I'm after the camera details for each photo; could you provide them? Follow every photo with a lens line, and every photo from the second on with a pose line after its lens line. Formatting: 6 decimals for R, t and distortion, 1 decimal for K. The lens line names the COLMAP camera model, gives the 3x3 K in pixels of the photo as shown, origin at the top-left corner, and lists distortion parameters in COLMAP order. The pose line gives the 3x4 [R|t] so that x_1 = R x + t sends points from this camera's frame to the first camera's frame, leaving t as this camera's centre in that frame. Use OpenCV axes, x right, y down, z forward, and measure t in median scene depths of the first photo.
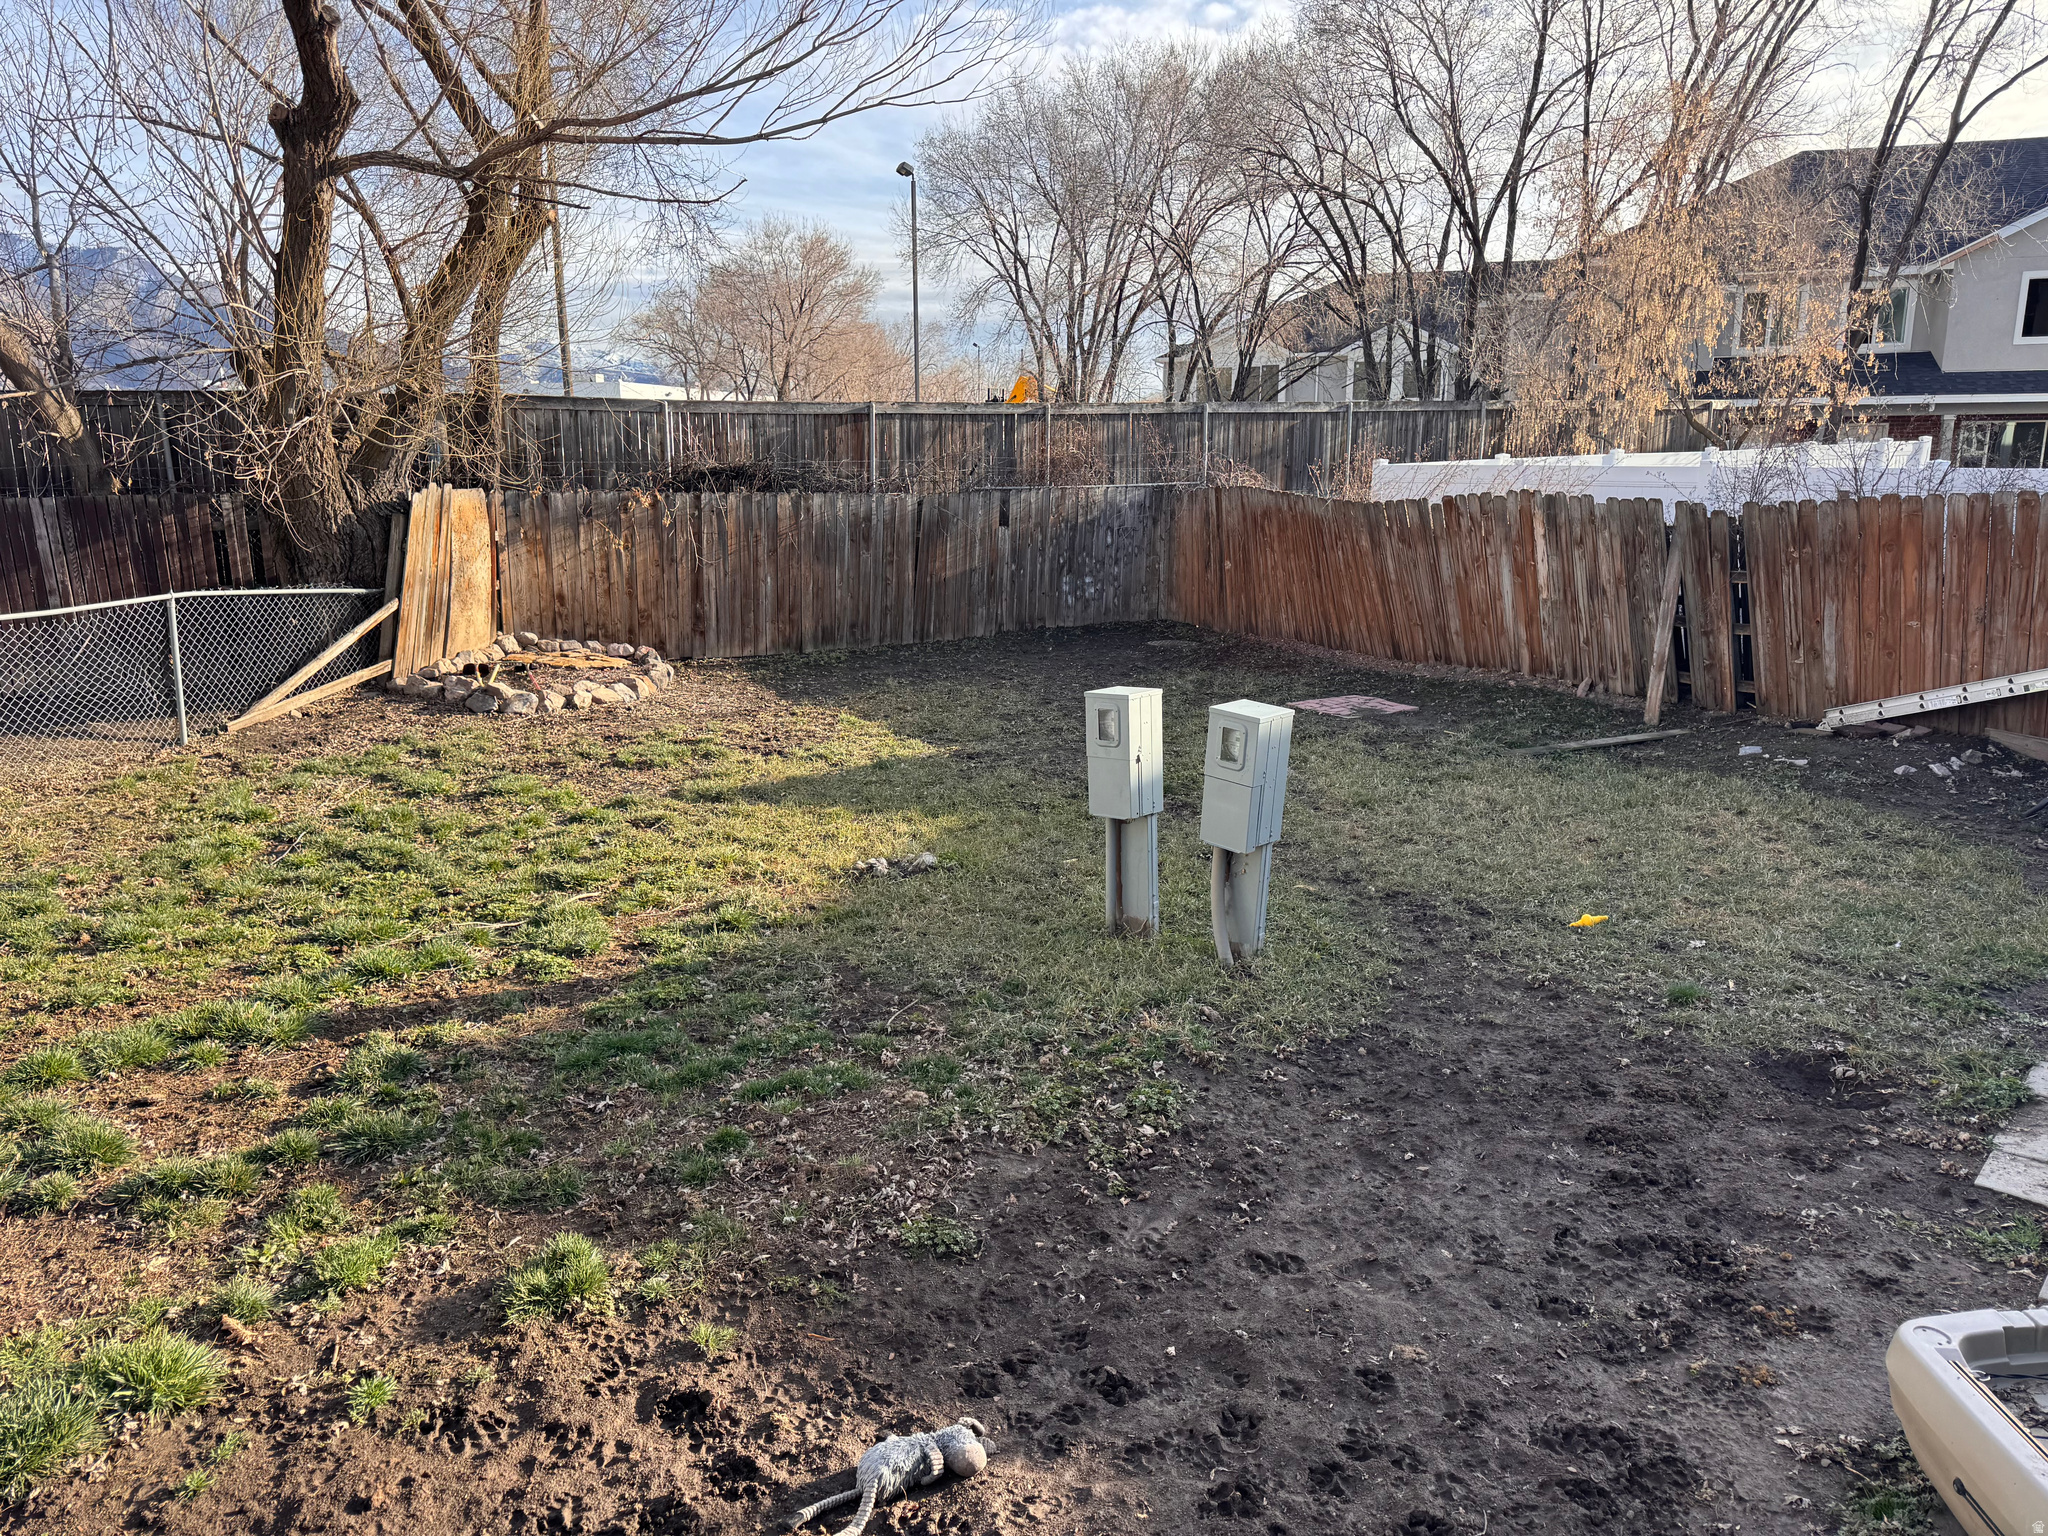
lens RADIAL K [[1412.5, 0, 1040.8], [0, 1412.5, 773.3], [0, 0, 1]] dist [0.106280, -0.145211]
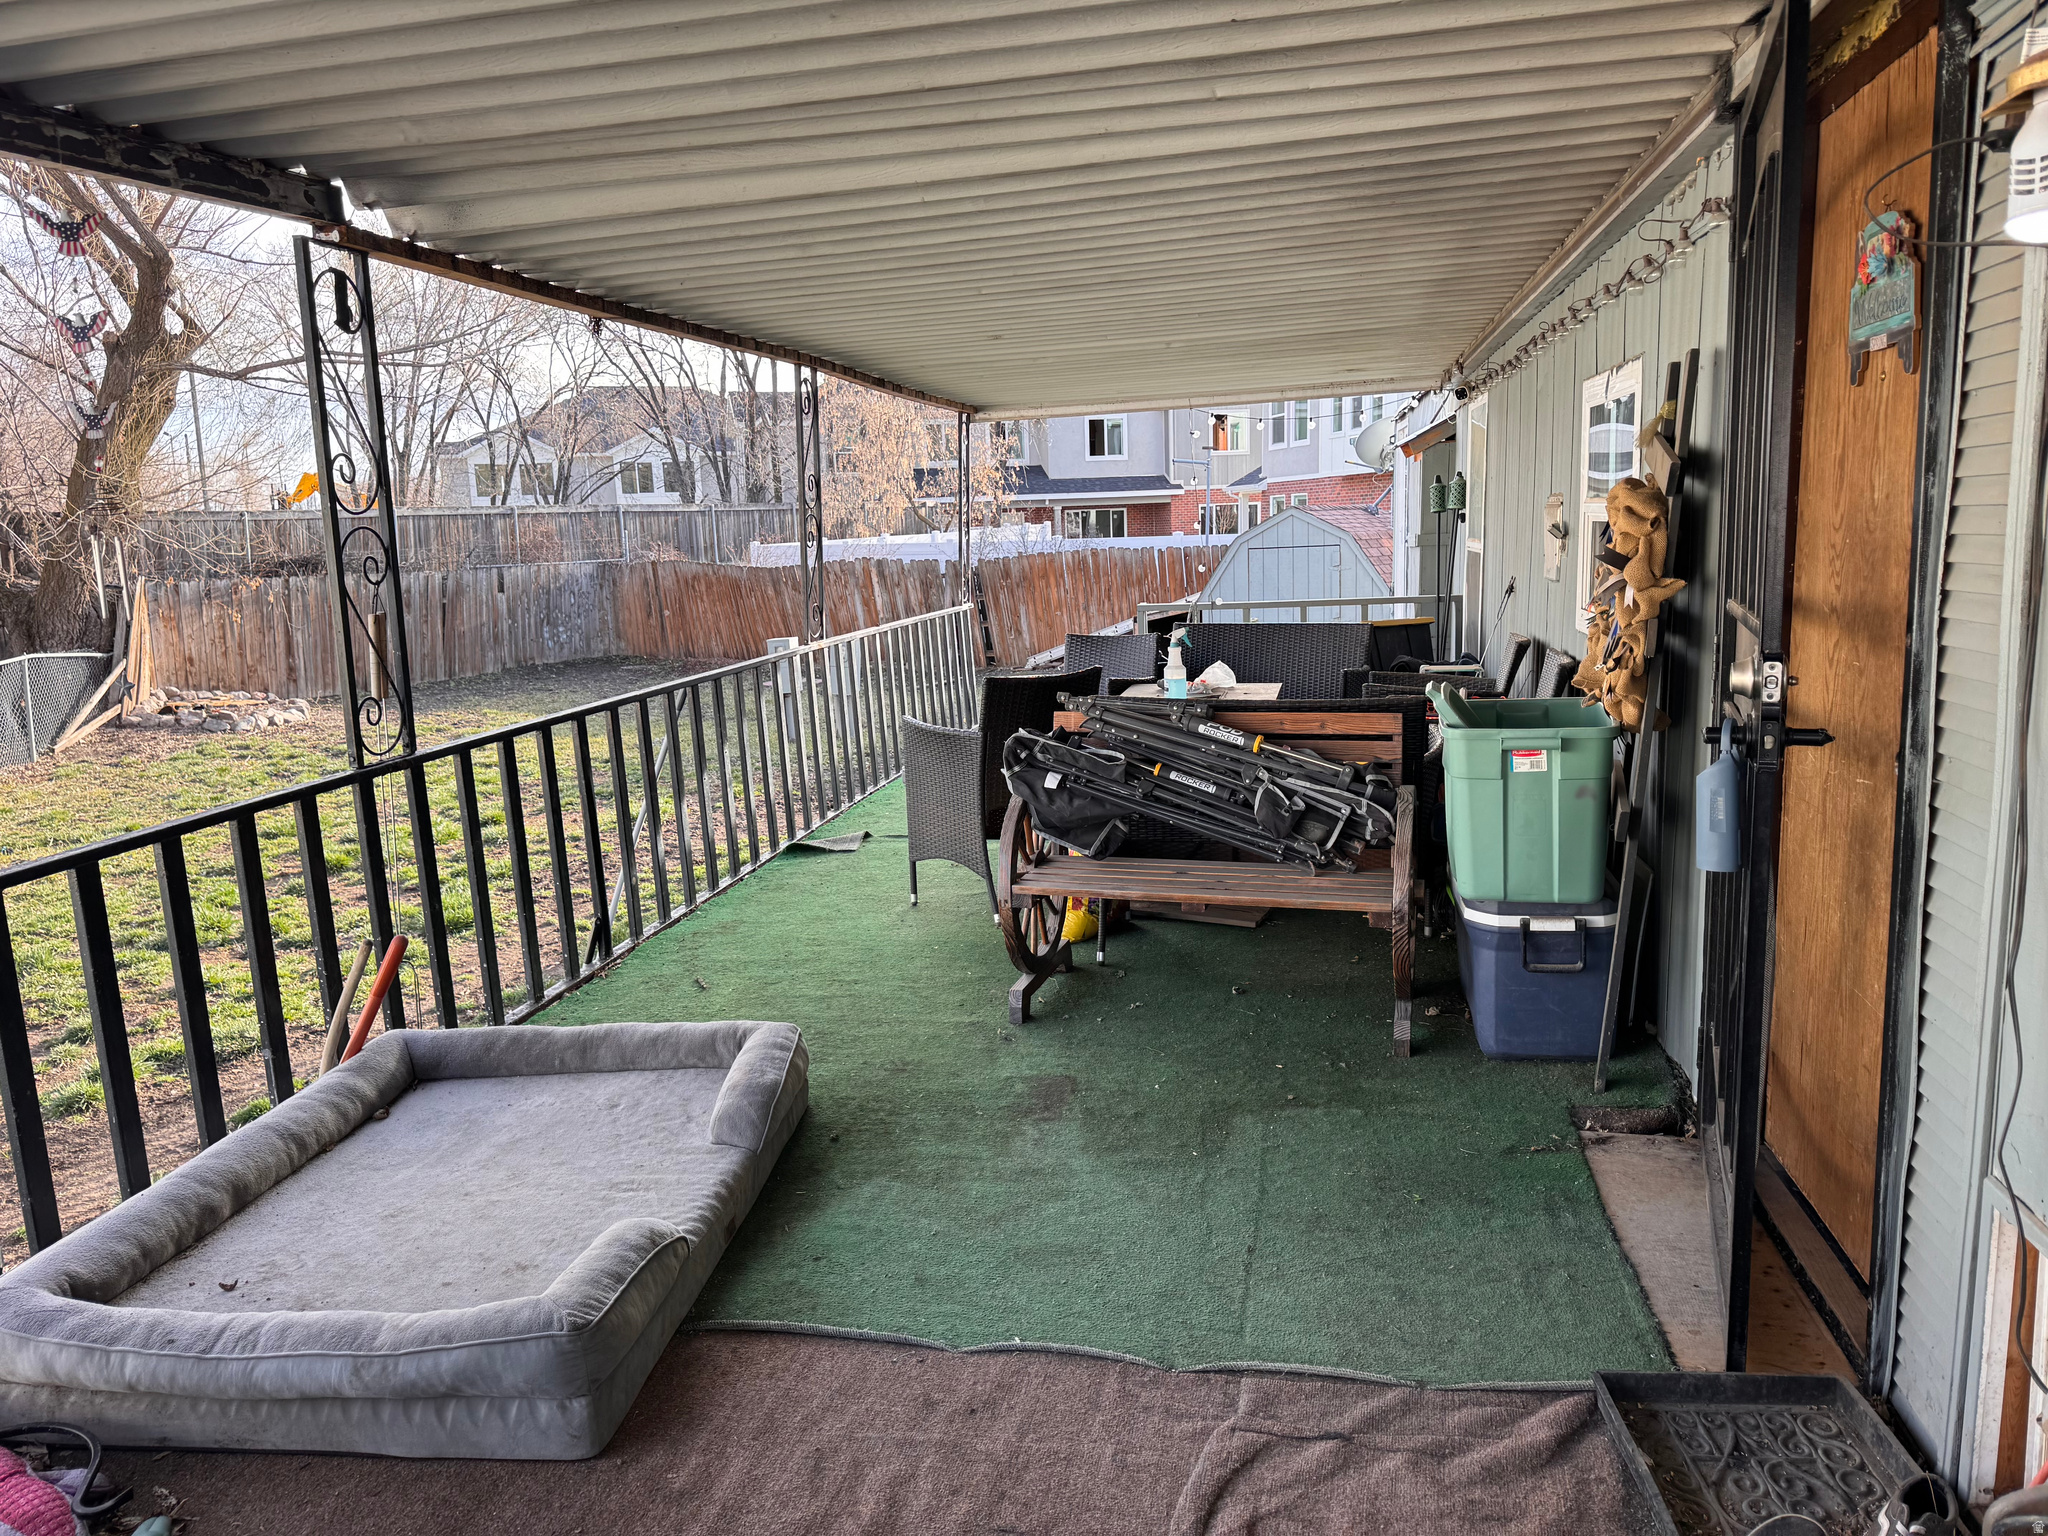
lens RADIAL K [[1412.5, 0, 1040.8], [0, 1412.5, 773.3], [0, 0, 1]] dist [0.106280, -0.145211]
pose [[0.857572, -0.110158, 0.502429, -0.316164], [0.137188, 0.990399, -0.017014, 0.104490], [-0.495731, 0.083518, 0.864451, -0.497753]]
